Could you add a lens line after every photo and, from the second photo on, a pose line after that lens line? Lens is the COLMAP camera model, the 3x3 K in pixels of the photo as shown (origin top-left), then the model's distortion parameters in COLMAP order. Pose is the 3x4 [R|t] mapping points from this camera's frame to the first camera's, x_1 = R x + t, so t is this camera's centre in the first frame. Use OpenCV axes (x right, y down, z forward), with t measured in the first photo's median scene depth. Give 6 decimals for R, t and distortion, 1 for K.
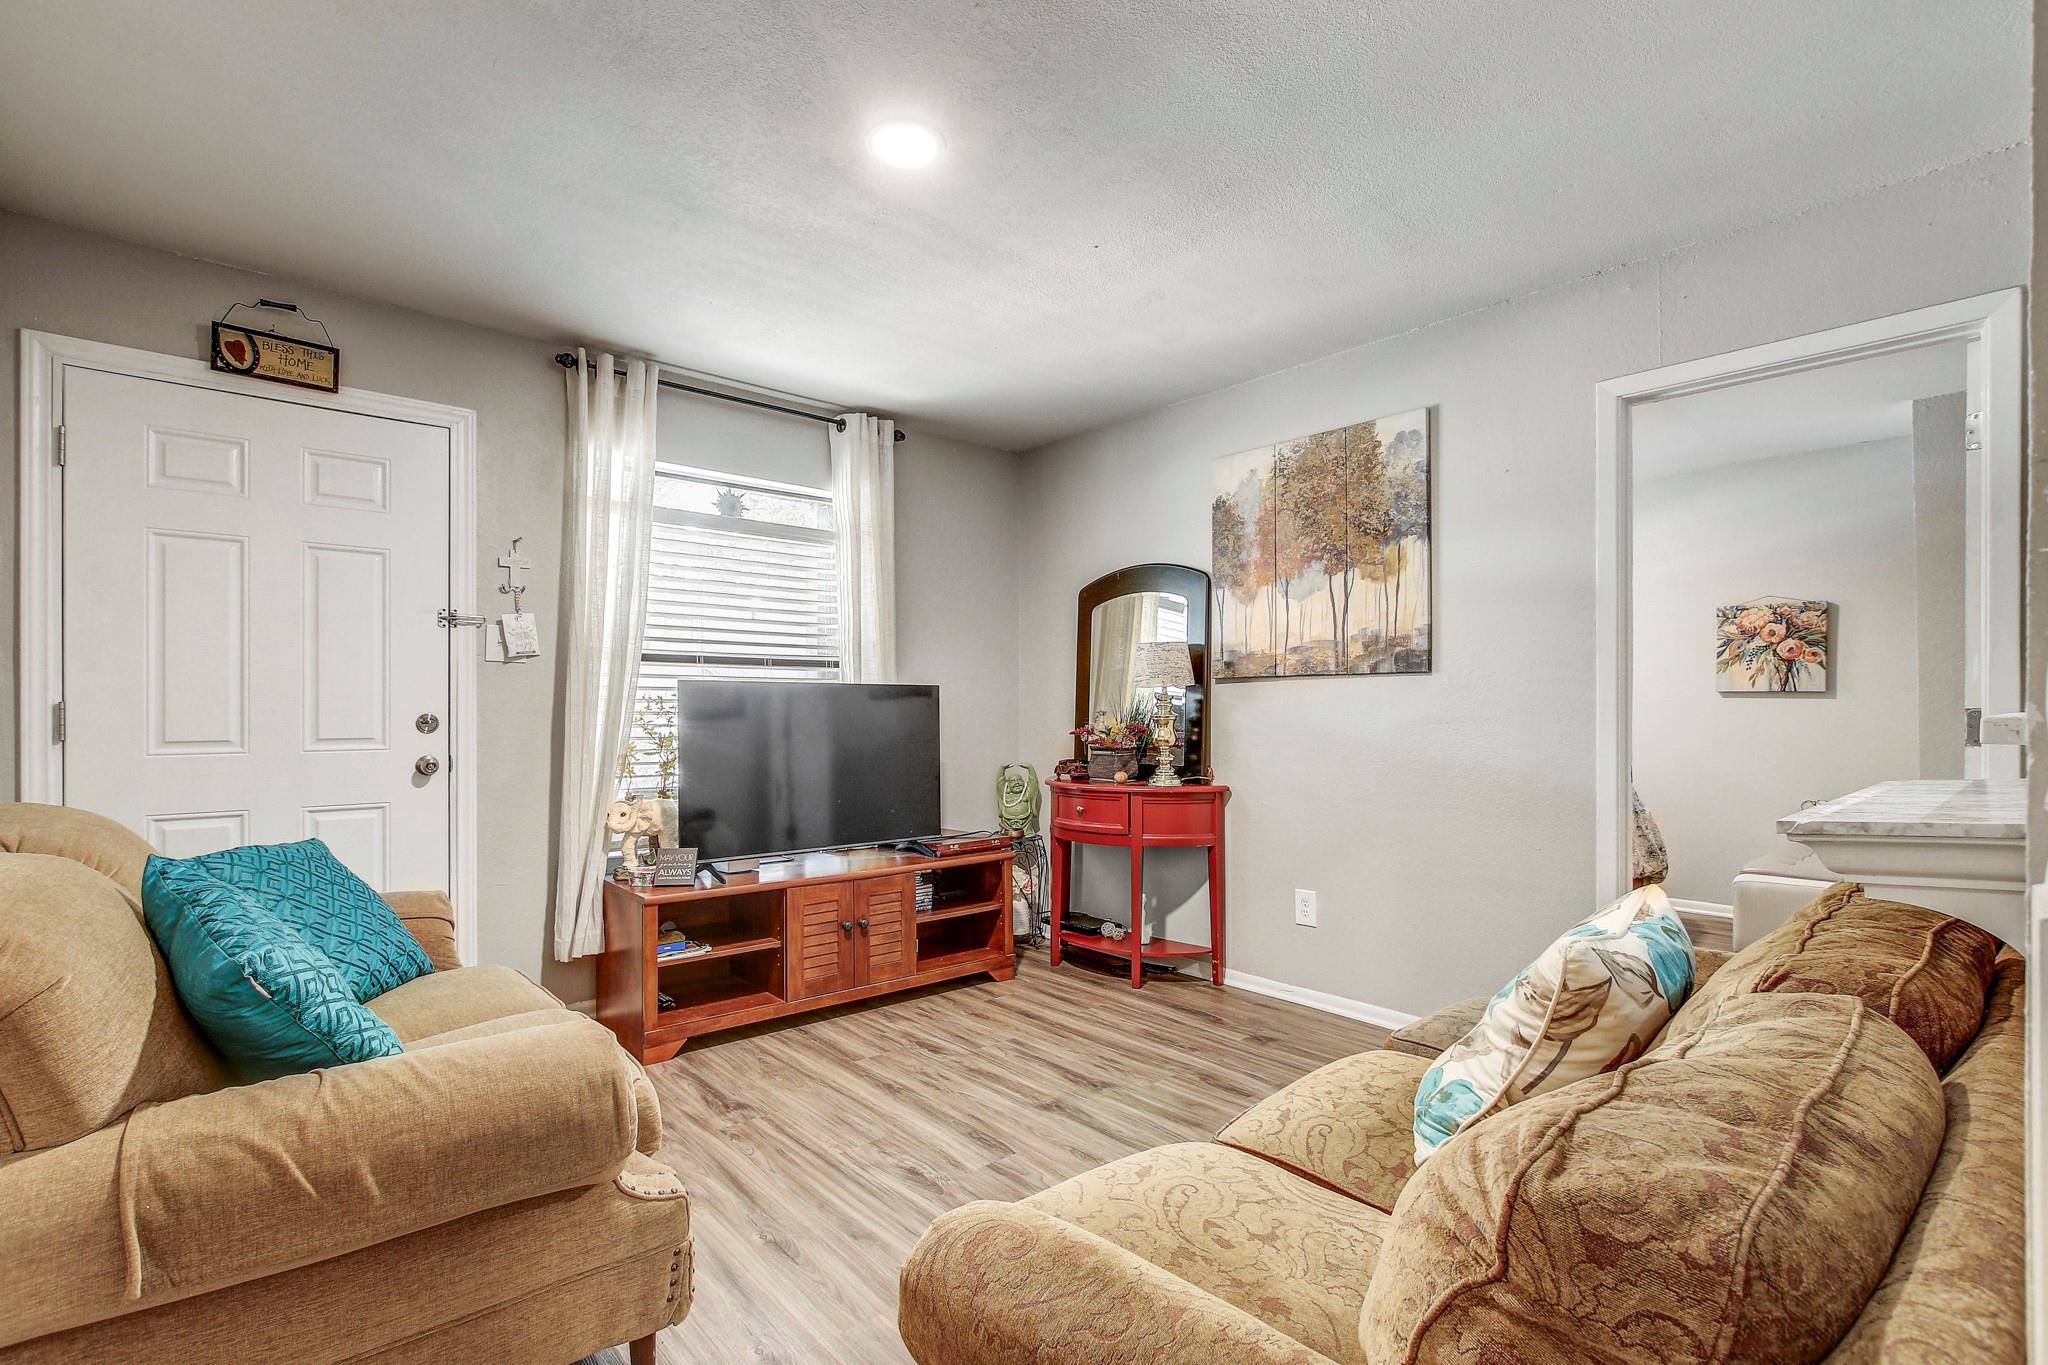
lens RADIAL K [[957.2, 0, 1024.0], [0, 957.2, 682.5], [0, 0, 1]] dist [-0.012588, -0.000462]
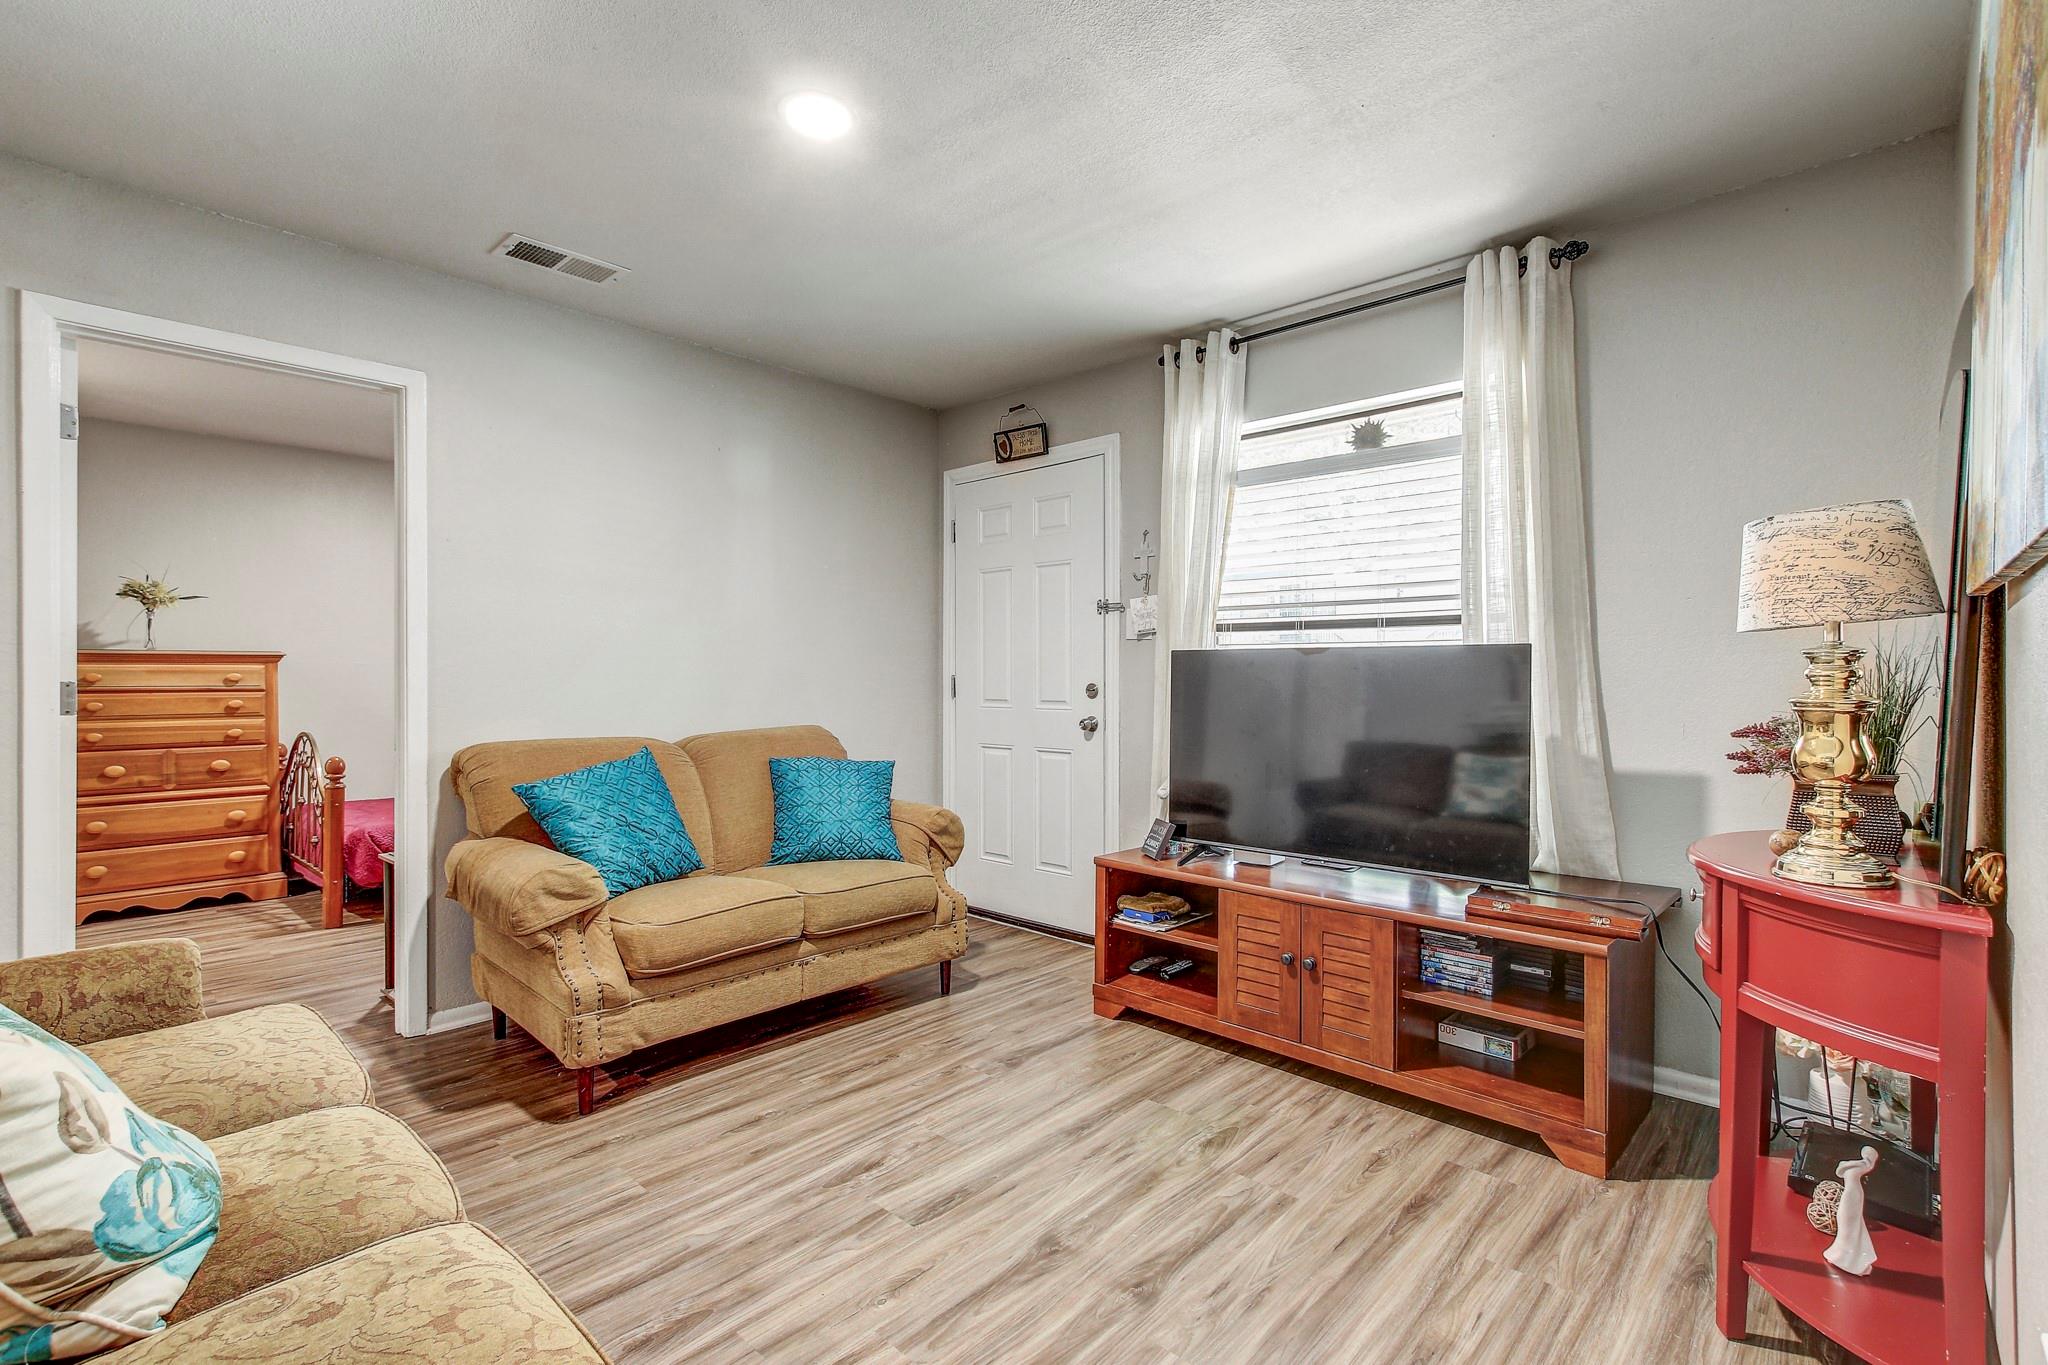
lens RADIAL K [[929.4, 0, 1016.8], [0, 929.4, 664.5], [0, 0, 1]] dist [-0.013244, -0.000057]
pose [[0.092974, -0.012566, -0.995589, 0.550052], [0.024588, 0.999644, -0.010321, 0.016621], [0.995365, -0.023520, 0.093250, 0.713193]]
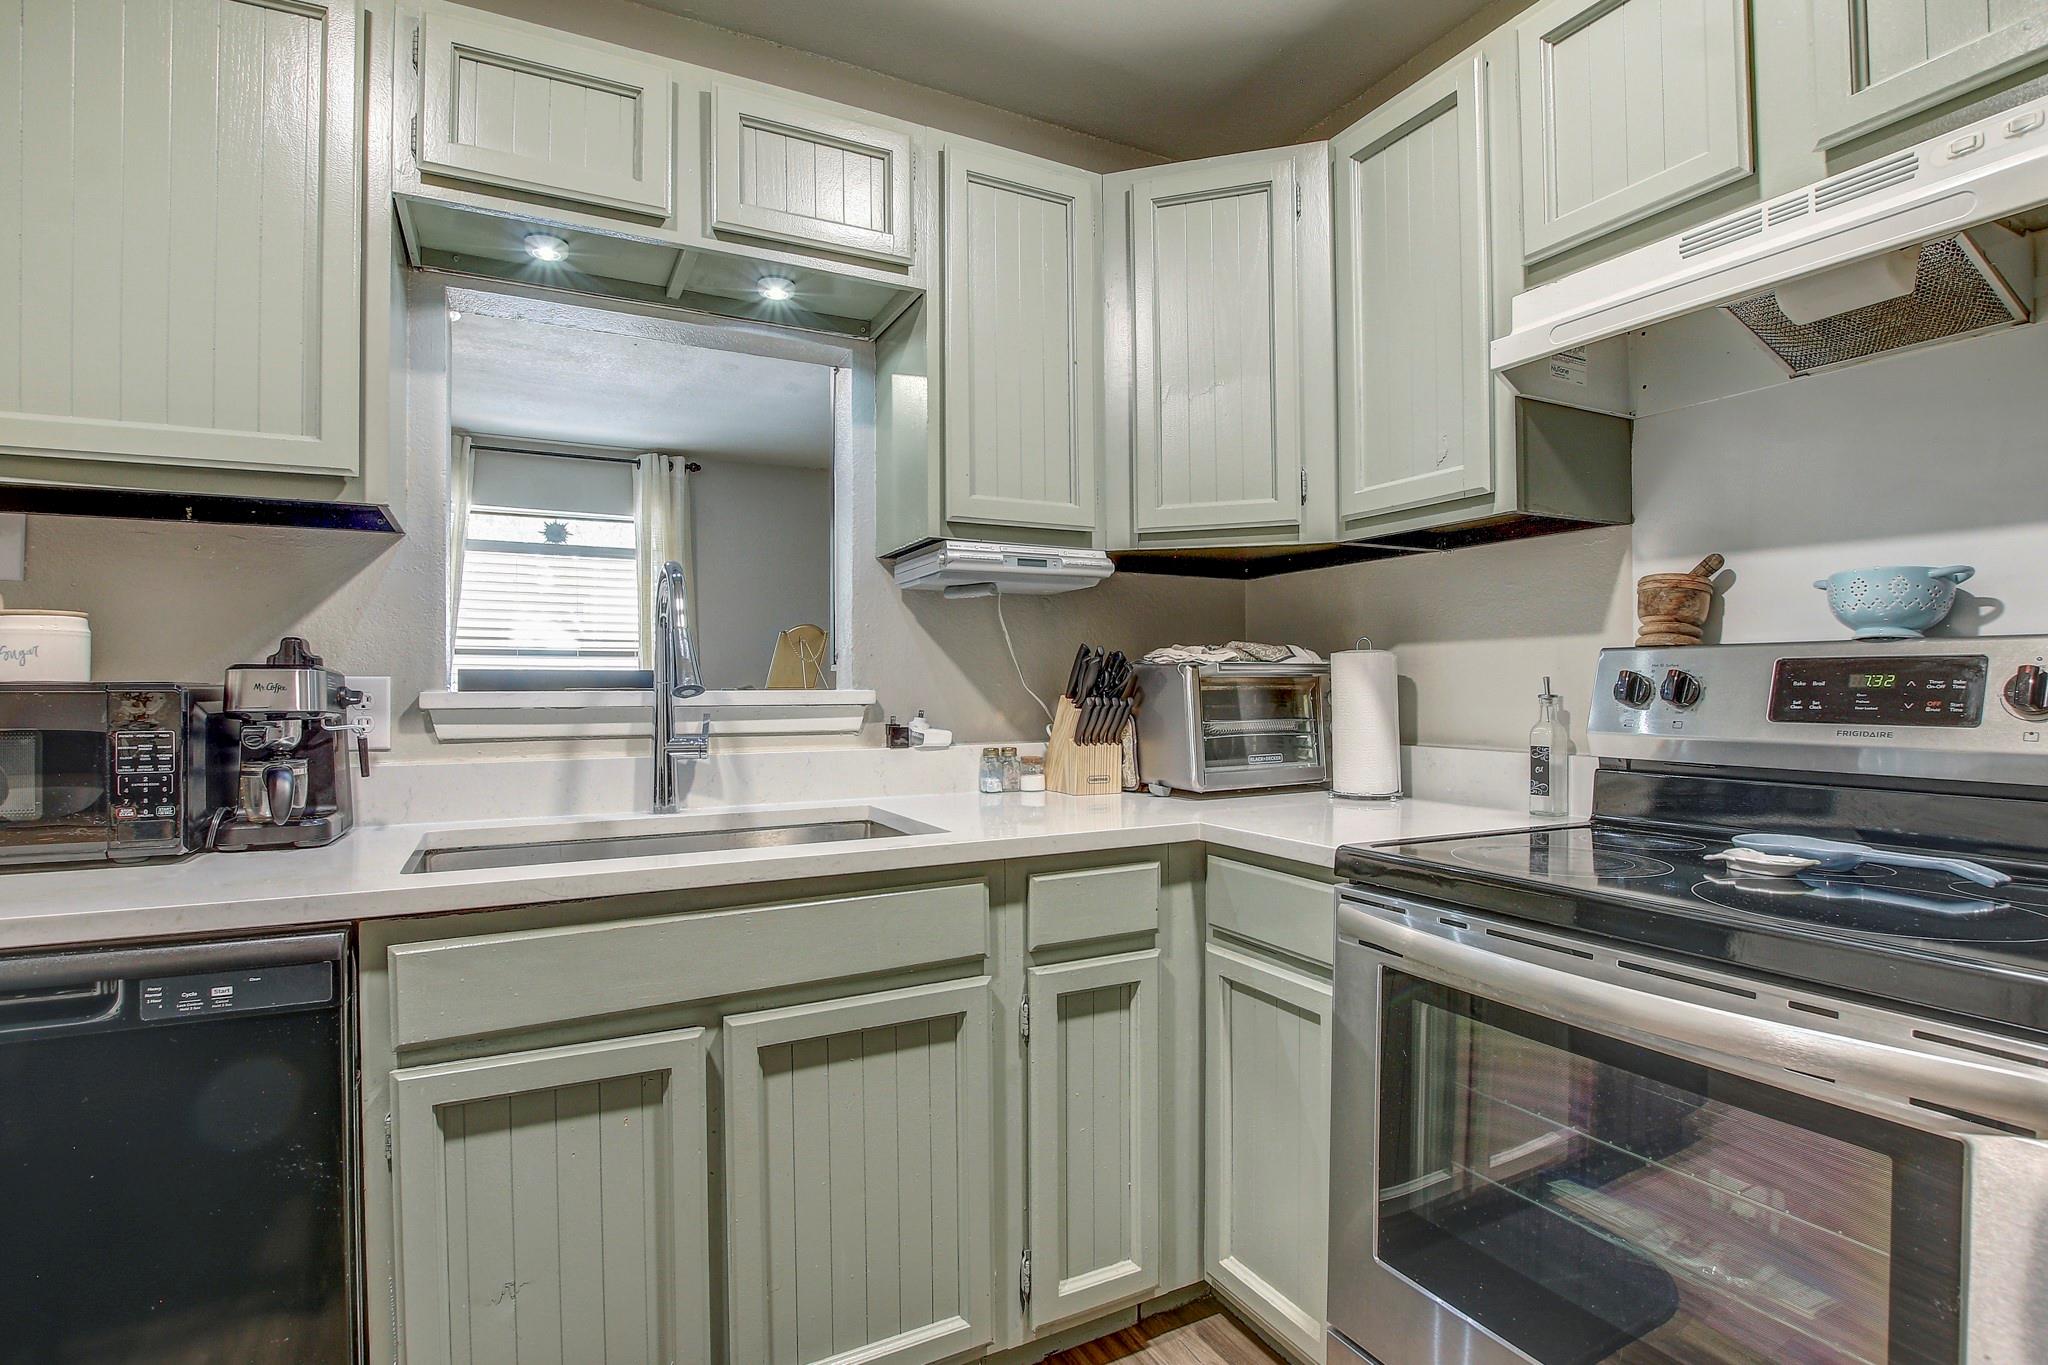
lens RADIAL K [[957.2, 0, 1024.0], [0, 957.2, 682.5], [0, 0, 1]] dist [-0.012588, -0.000462]
pose [[0.966514, -0.007324, -0.256510, 0.744191], [0.013225, 0.999686, 0.021284, -0.001535], [0.256273, -0.023964, 0.966307, -0.111059]]
